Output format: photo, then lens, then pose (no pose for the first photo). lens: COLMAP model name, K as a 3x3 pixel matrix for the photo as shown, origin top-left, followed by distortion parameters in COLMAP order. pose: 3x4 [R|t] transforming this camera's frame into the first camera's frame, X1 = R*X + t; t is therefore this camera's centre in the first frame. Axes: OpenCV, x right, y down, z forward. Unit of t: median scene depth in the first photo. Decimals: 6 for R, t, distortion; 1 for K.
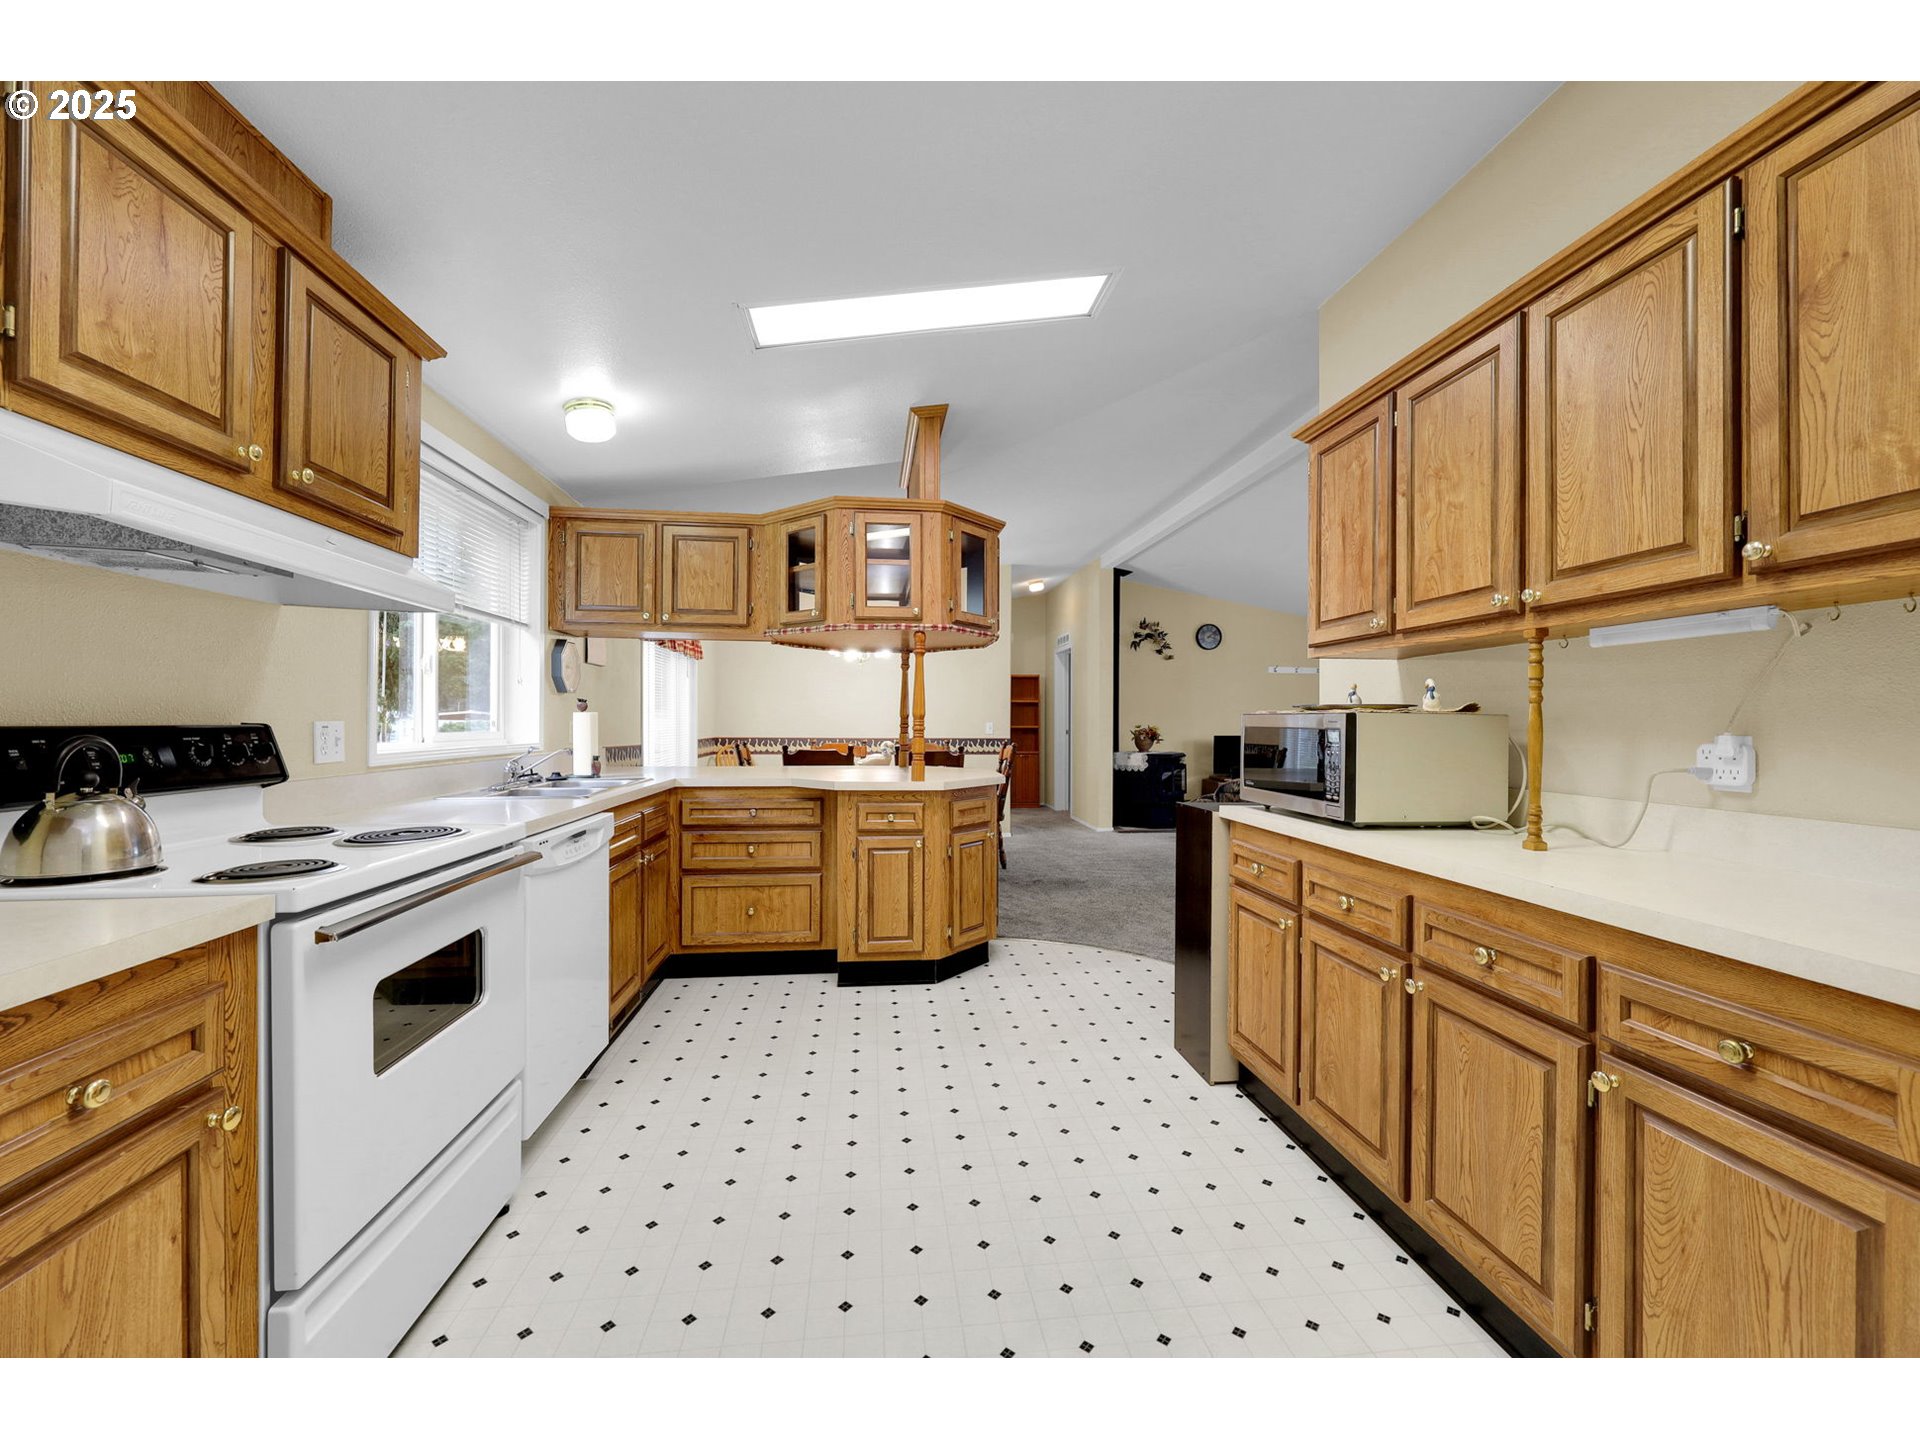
lens RADIAL K [[772.6, 0, 966.7], [0, 772.6, 721.7], [0, 0, 1]] dist [-0.000818, -0.000049]
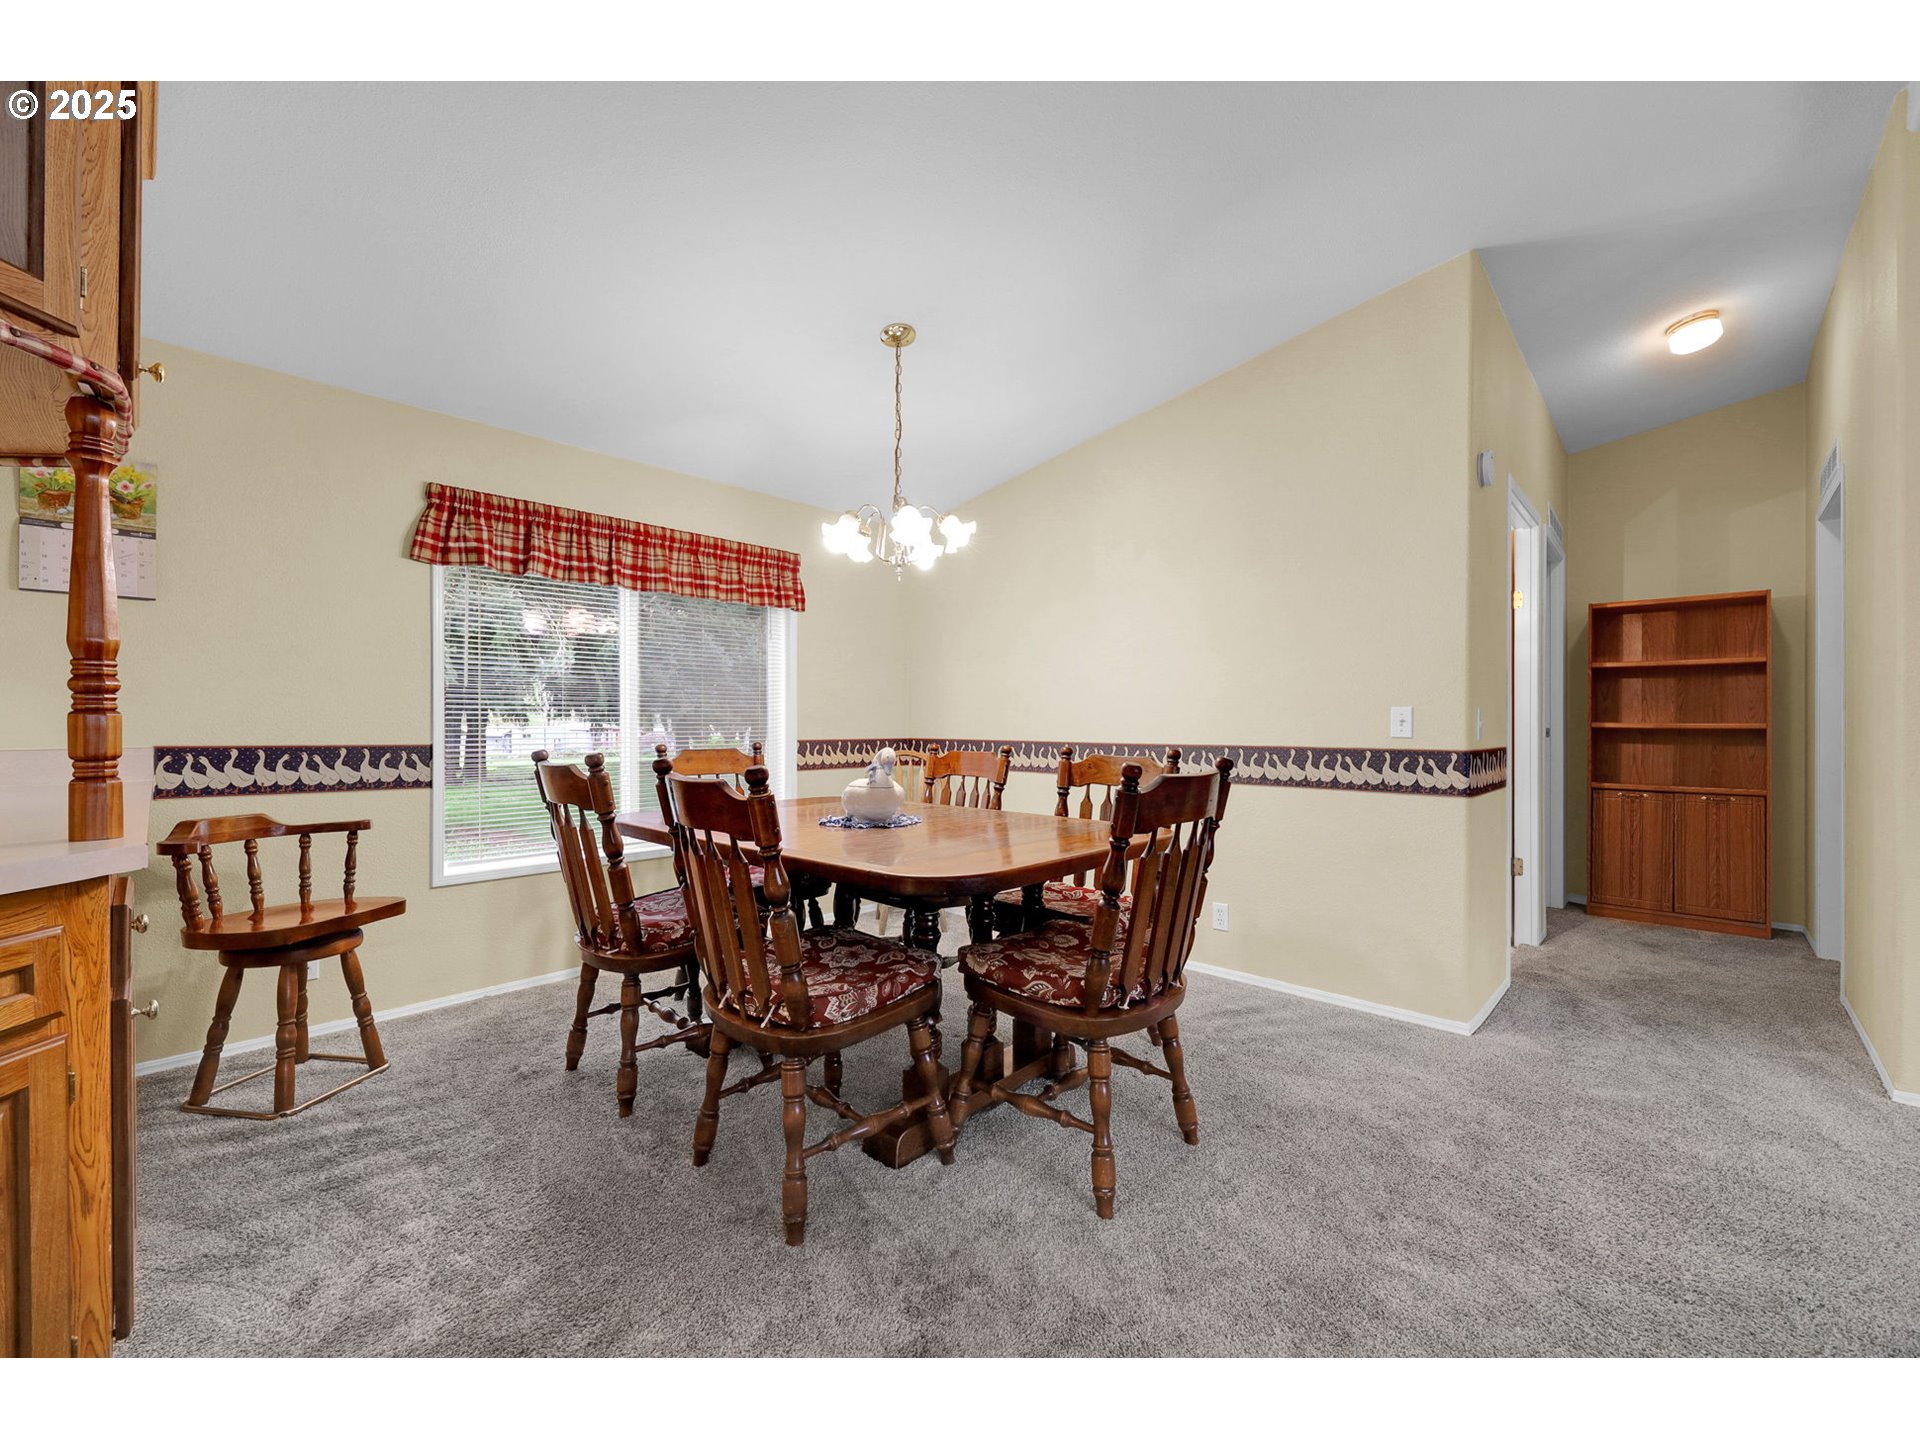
lens RADIAL K [[772.6, 0, 966.7], [0, 772.6, 721.7], [0, 0, 1]] dist [-0.000818, -0.000049]
pose [[0.637300, -0.004628, -0.770602, 0.663160], [0.000439, 0.999984, -0.005642, 0.037590], [0.770616, 0.003258, 0.637291, 2.215562]]
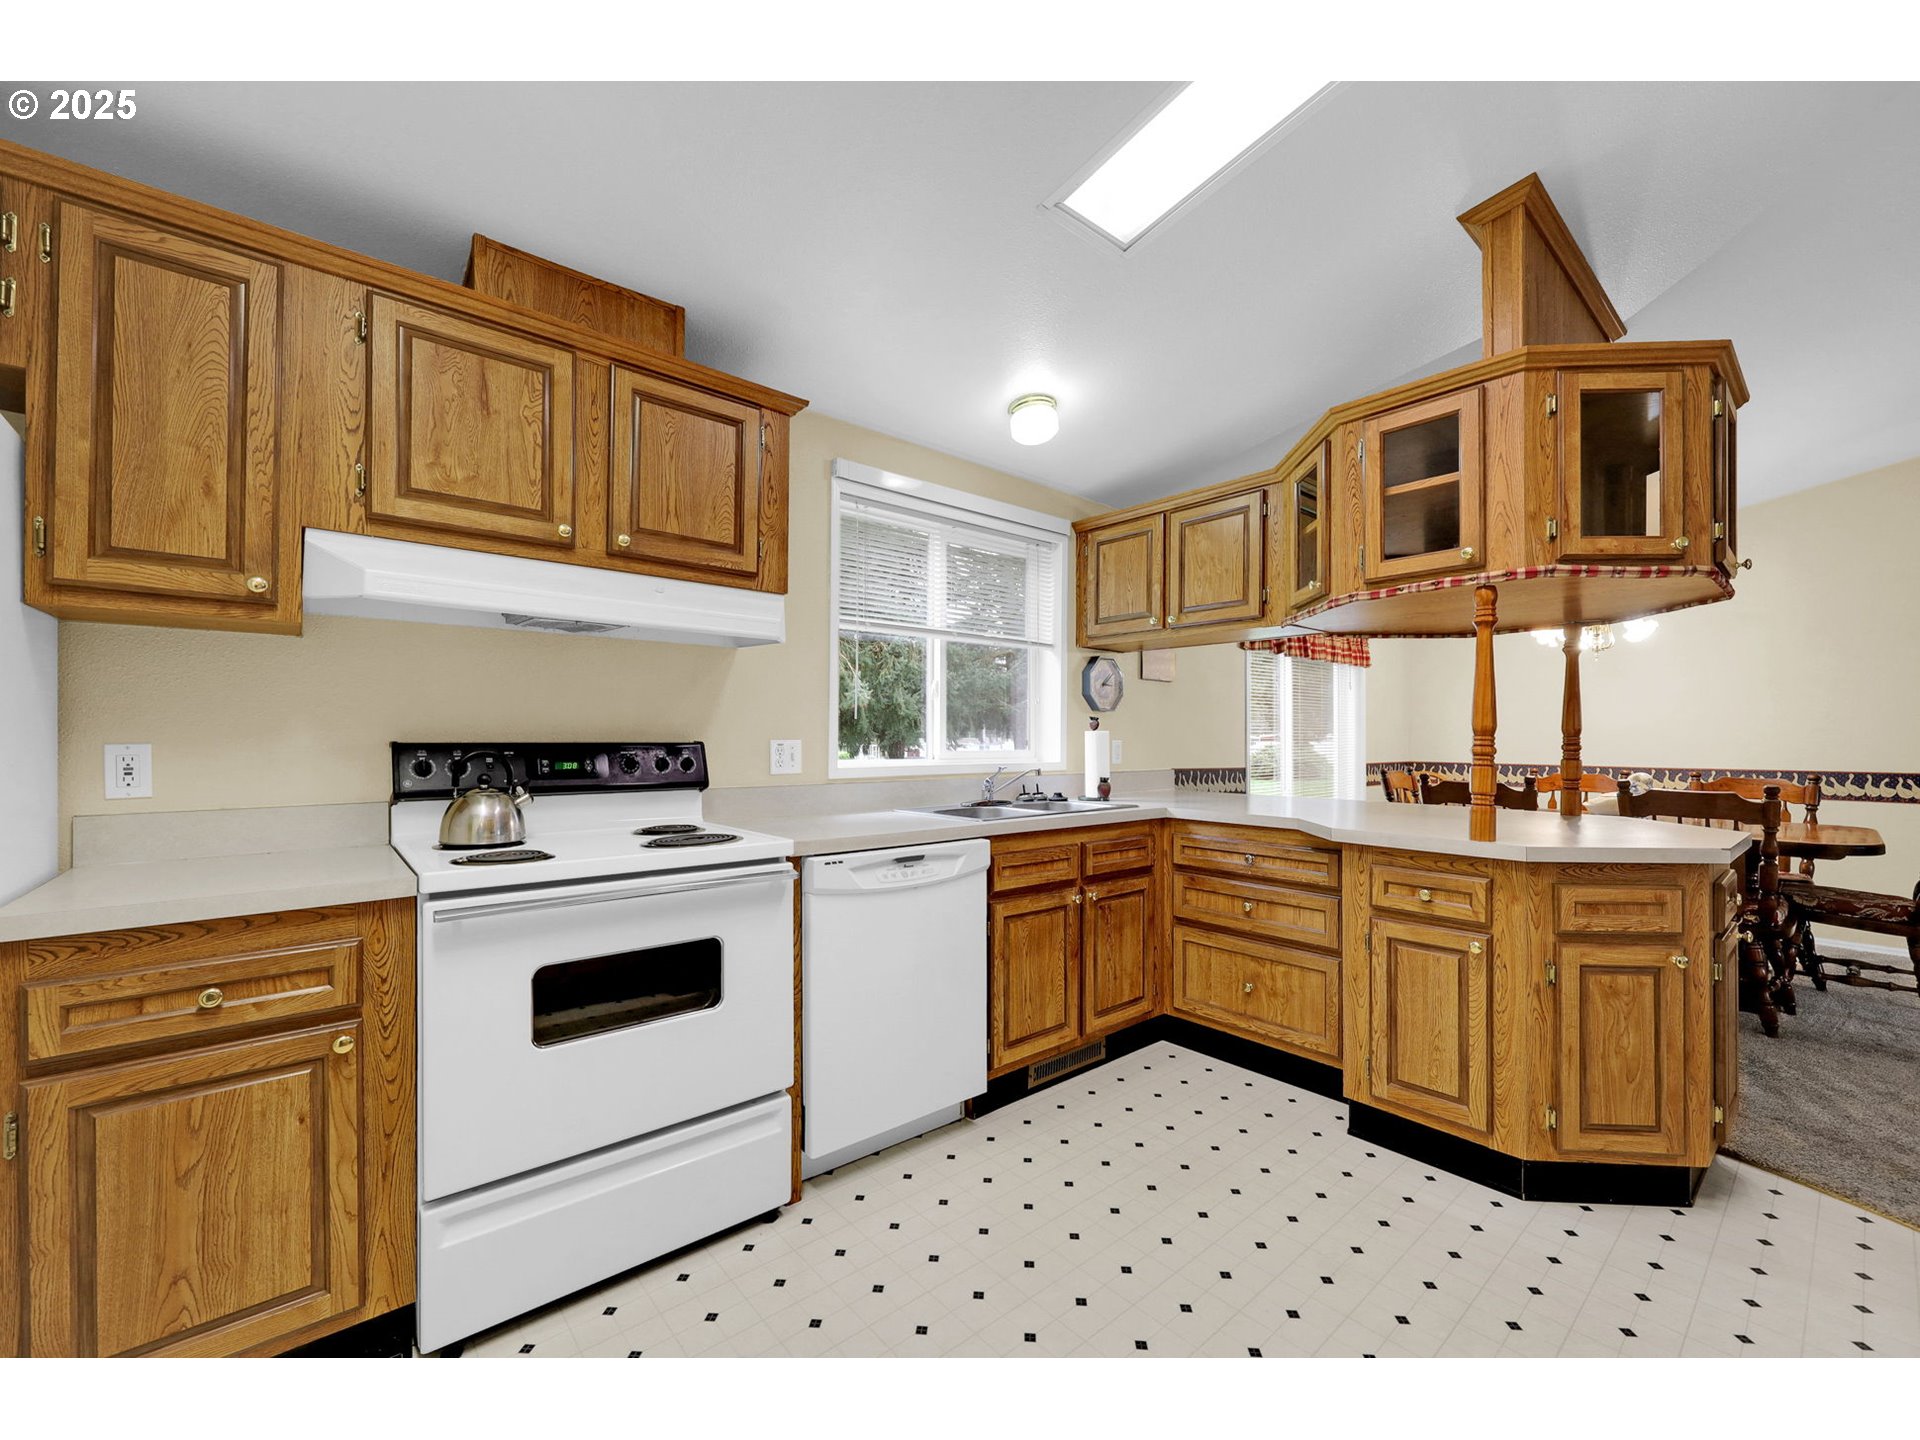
lens RADIAL K [[776.8, 0, 963.9], [0, 776.8, 739.5], [0, 0, 1]] dist [-0.001179, 0.000108]
pose [[0.551678, -0.003427, -0.834050, 0.345277], [0.000089, 0.999992, -0.004050, 0.003119], [0.834057, 0.002160, 0.551674, 0.557164]]
